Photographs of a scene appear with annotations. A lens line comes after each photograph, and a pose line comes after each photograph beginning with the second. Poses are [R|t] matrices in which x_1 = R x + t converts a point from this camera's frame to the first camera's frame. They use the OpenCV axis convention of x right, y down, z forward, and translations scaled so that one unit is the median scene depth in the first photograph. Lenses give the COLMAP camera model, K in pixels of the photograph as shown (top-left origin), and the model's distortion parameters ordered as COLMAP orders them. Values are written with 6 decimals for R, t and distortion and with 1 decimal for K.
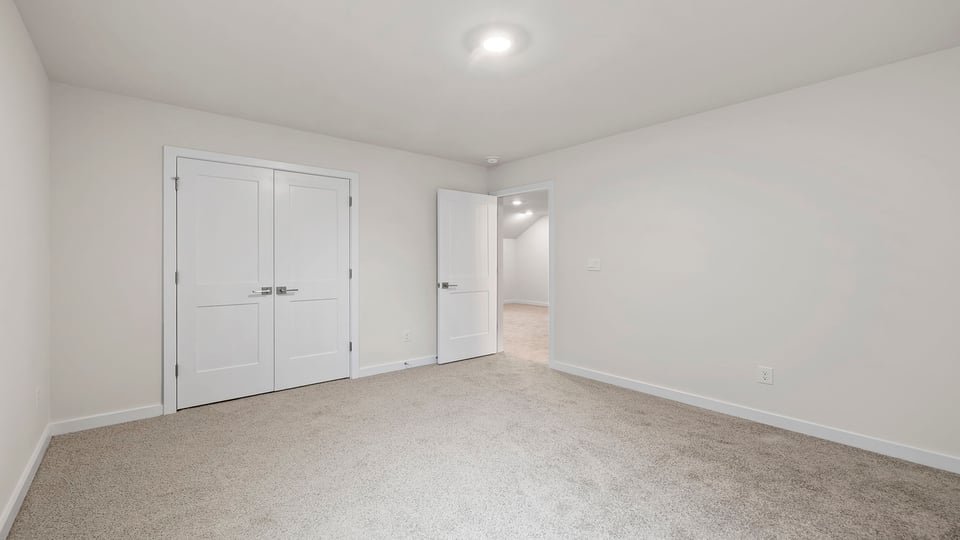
lens RADIAL K [[412.8, 0, 480.9], [0, 412.8, 261.5], [0, 0, 1]] dist [0.010285, -0.000112]
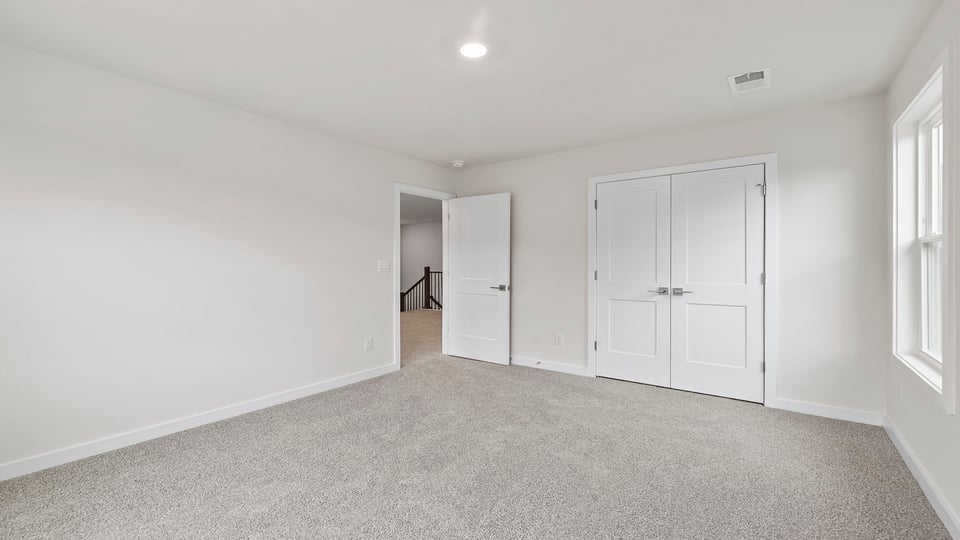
lens RADIAL K [[412.8, 0, 481.1], [0, 412.8, 267.7], [0, 0, 1]] dist [0.010285, -0.000112]
pose [[0.235387, 0.009064, -0.971859, 0.397305], [-0.005018, 0.999955, 0.008110, 0.005149], [0.971889, 0.002968, 0.235422, 0.292907]]
